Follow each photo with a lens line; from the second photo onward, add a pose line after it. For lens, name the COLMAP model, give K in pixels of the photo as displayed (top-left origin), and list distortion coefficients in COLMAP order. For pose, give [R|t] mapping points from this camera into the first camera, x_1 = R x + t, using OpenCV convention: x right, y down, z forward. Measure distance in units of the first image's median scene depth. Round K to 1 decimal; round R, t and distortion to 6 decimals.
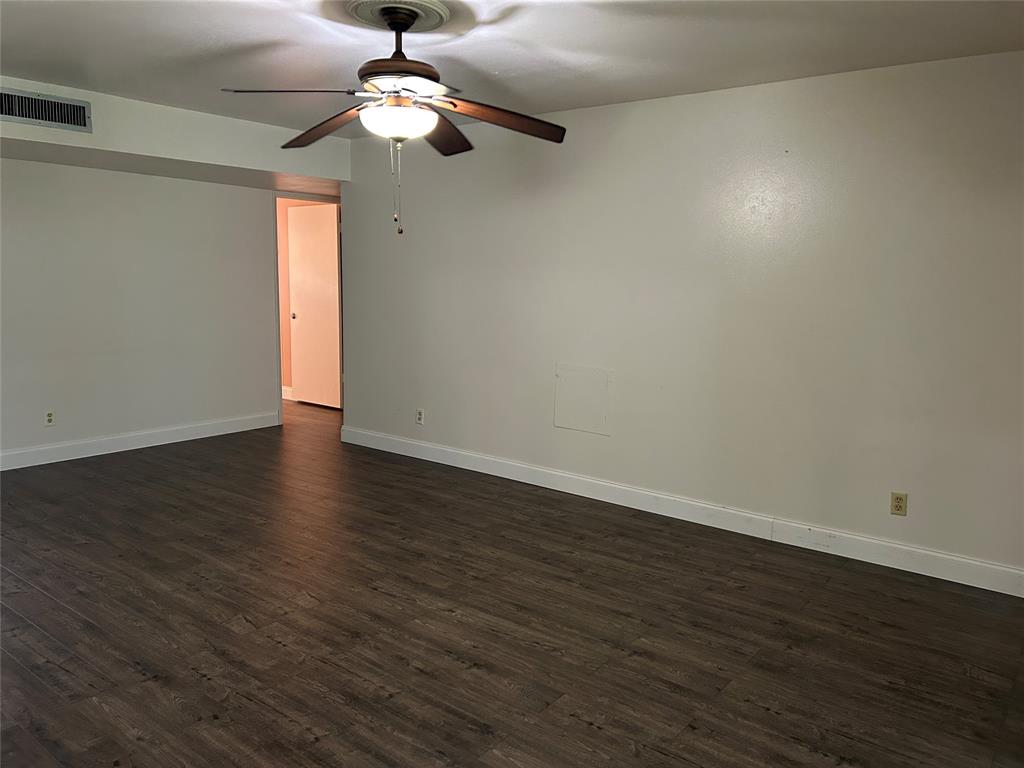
lens RADIAL K [[778.6, 0, 510.3], [0, 778.6, 386.4], [0, 0, 1]] dist [0.073937, -0.078790]
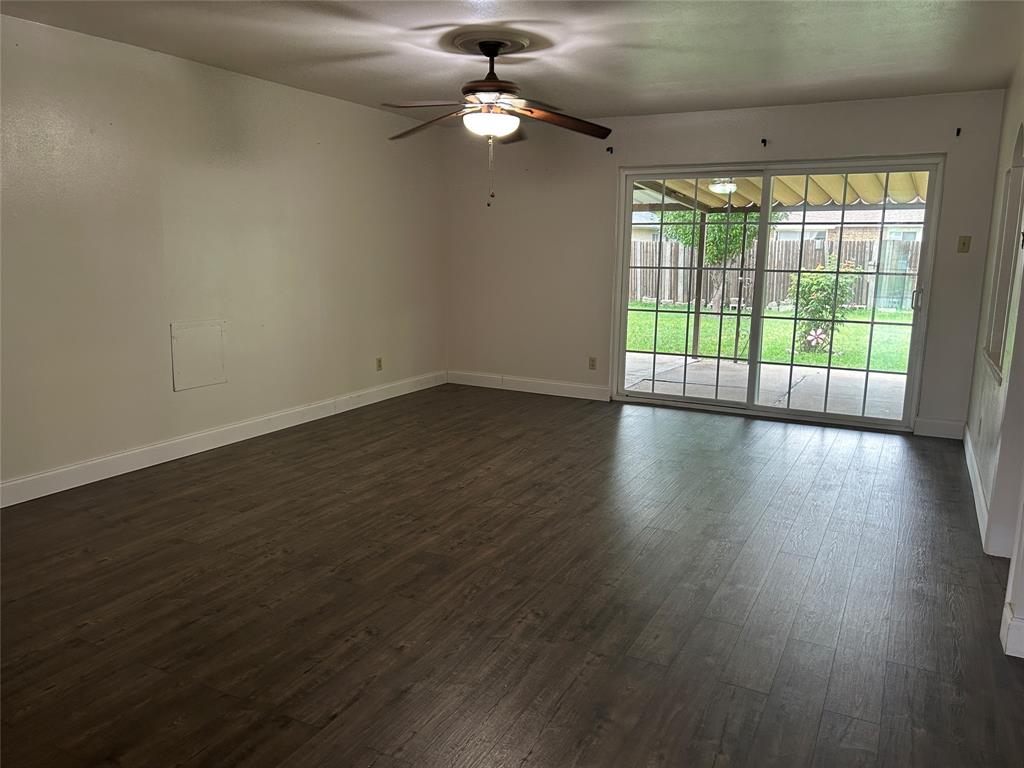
lens RADIAL K [[778.6, 0, 510.3], [0, 778.6, 386.4], [0, 0, 1]] dist [0.073937, -0.078790]
pose [[-0.197870, -0.195460, 0.960543, -1.229394], [0.127964, 0.966381, 0.223008, -0.151824], [-0.971840, 0.167042, -0.166206, 1.000903]]
